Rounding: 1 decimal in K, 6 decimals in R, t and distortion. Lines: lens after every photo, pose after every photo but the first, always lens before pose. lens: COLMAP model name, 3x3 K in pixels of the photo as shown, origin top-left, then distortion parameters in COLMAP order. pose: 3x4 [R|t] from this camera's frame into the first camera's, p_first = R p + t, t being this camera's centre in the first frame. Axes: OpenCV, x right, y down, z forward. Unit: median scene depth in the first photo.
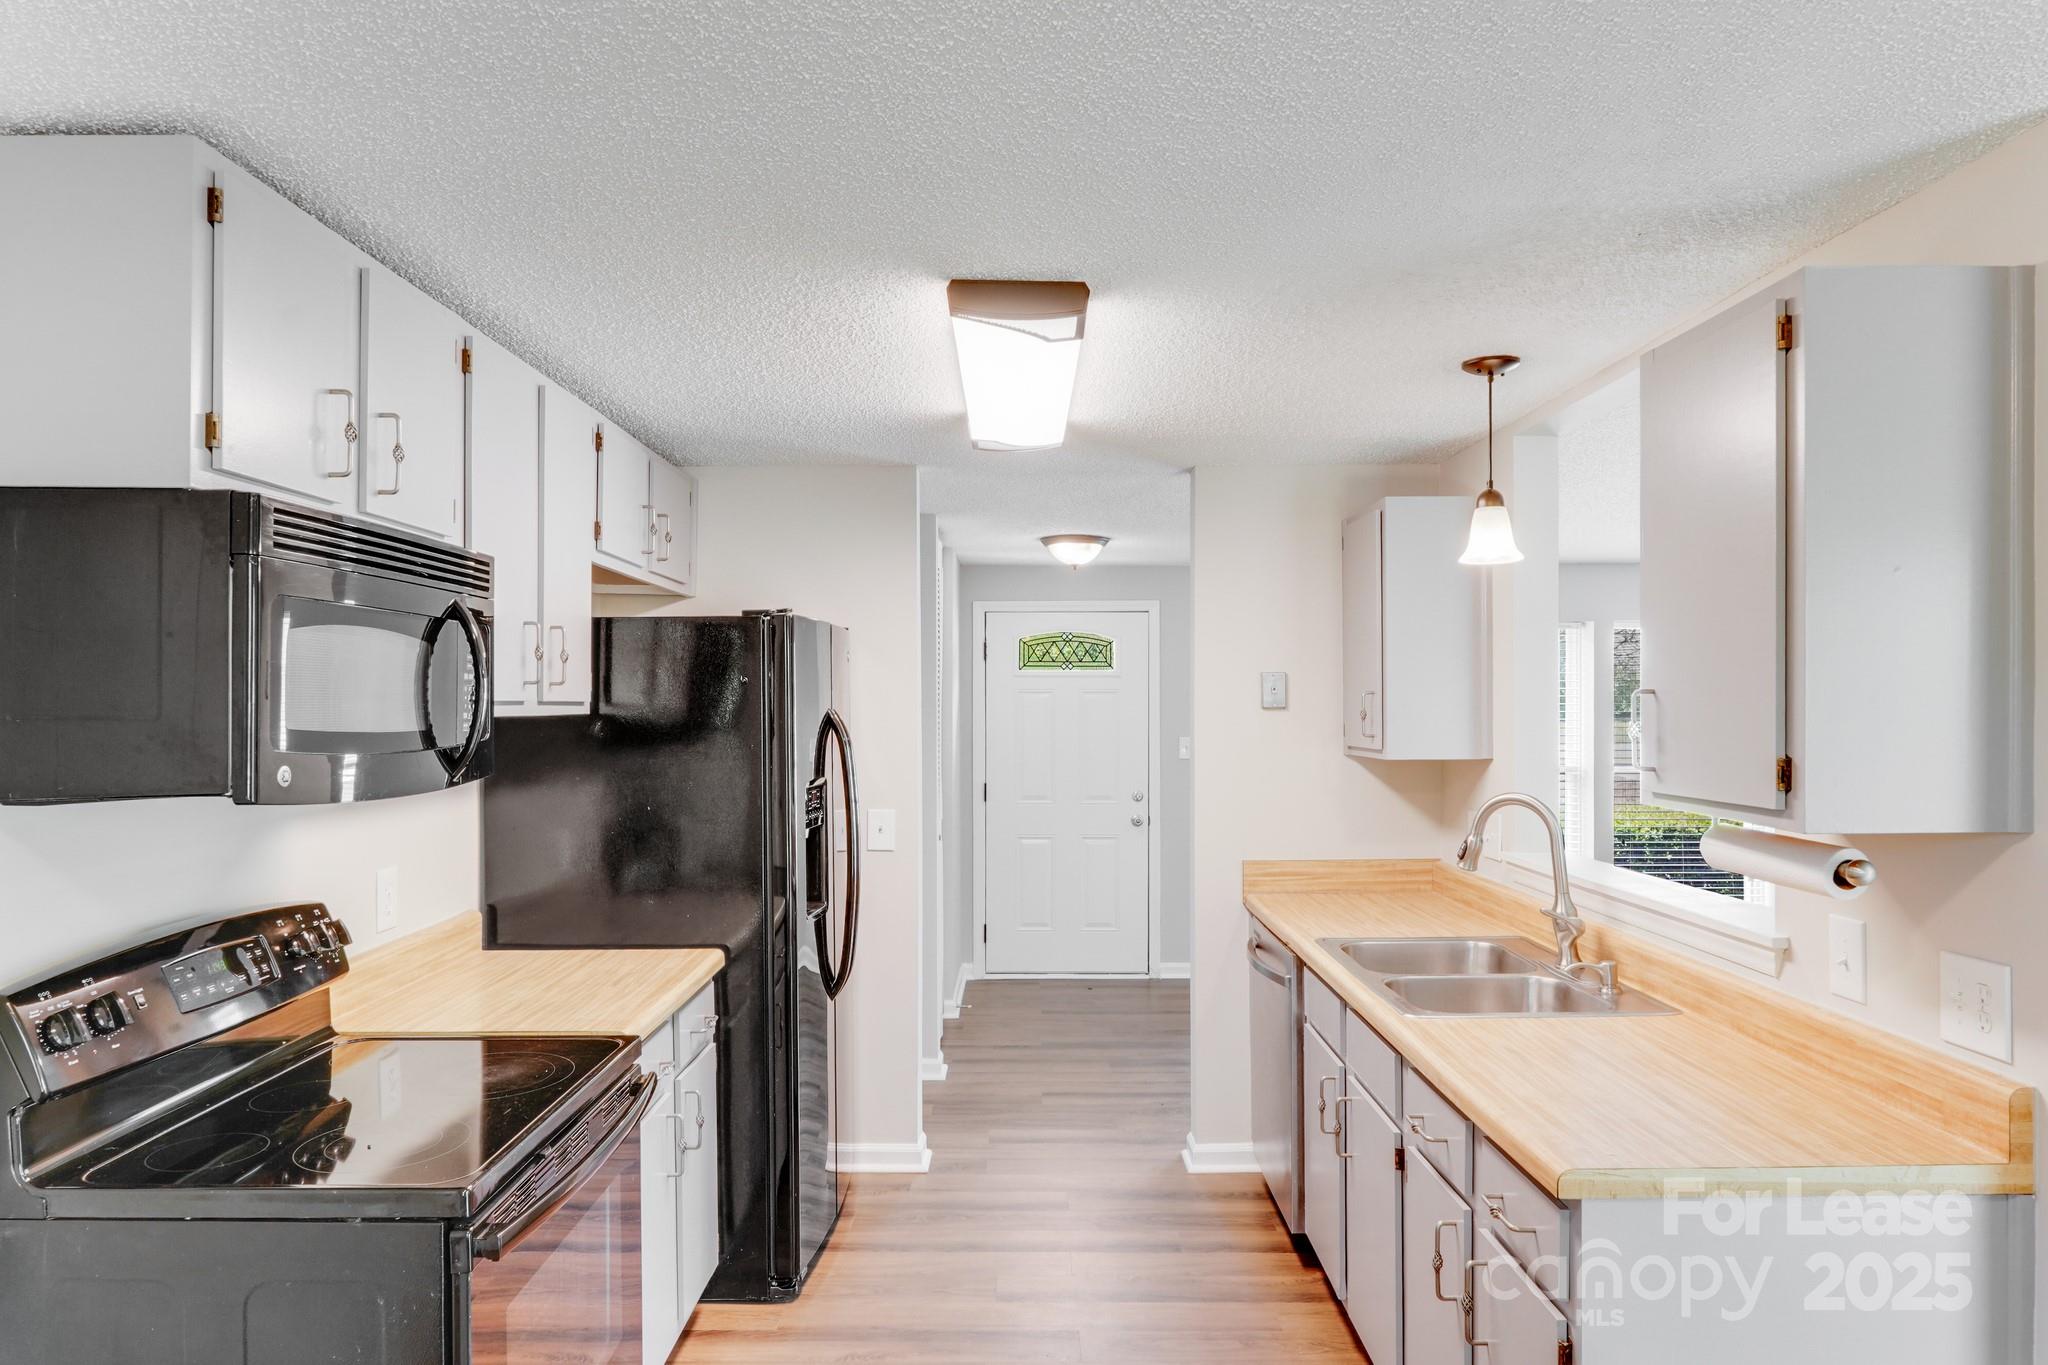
lens RADIAL K [[1288.2, 0, 1013.8], [0, 1288.2, 717.7], [0, 0, 1]] dist [-0.002702, -0.004312]
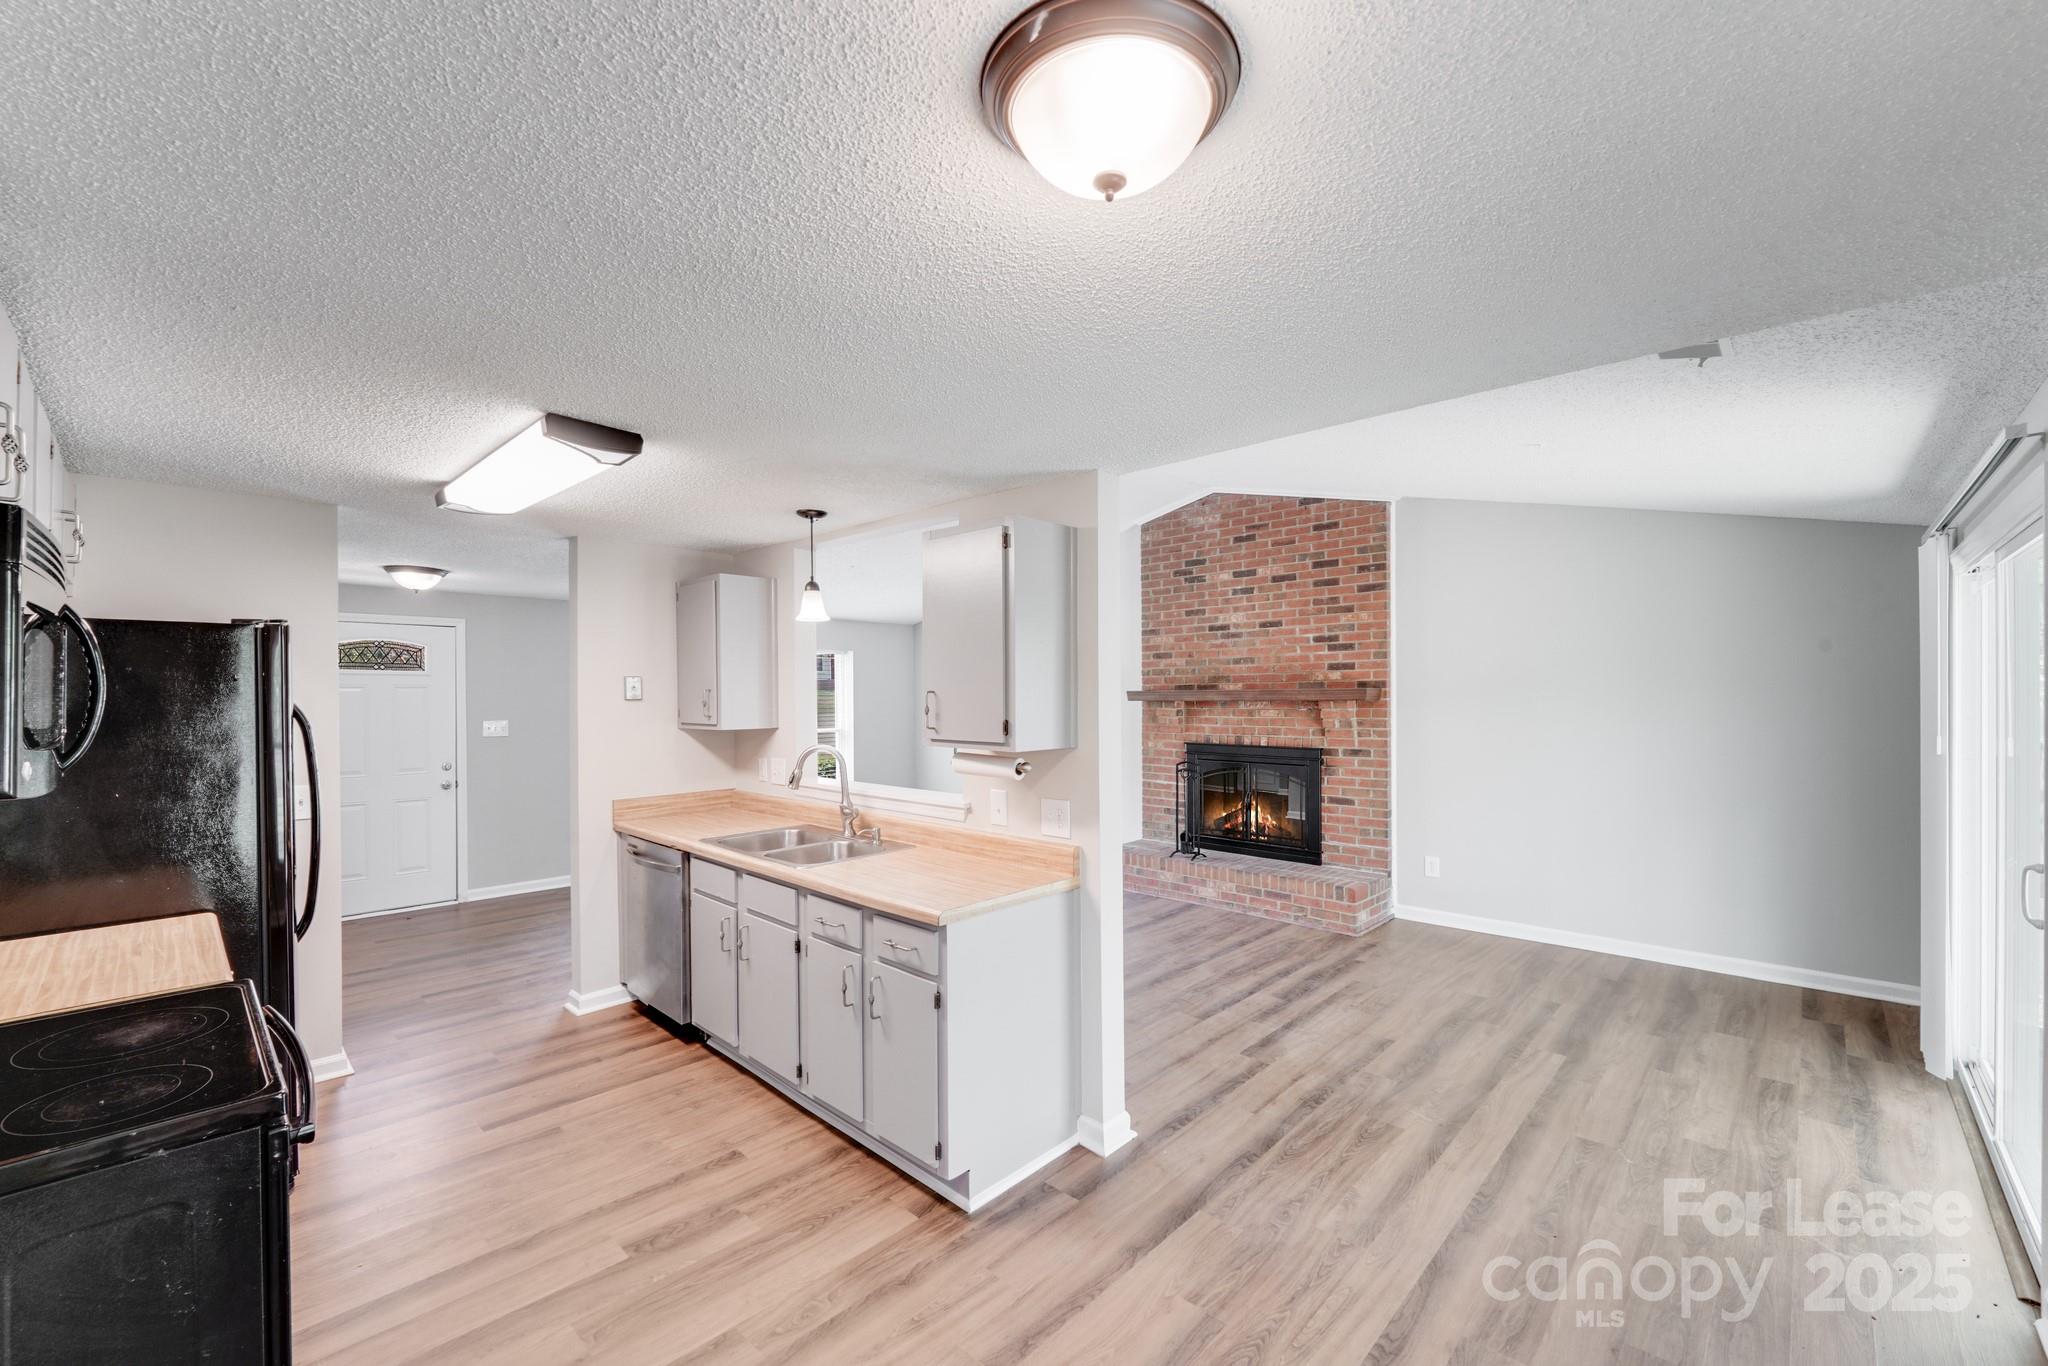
lens RADIAL K [[833.1, 0, 1026.8], [0, 833.1, 694.3], [0, 0, 1]] dist [-0.003038, -0.004037]
pose [[0.683279, -0.000344, 0.730157, -0.272299], [0.008772, 0.999932, -0.007737, -0.002495], [-0.730104, 0.011692, 0.683236, -0.037847]]
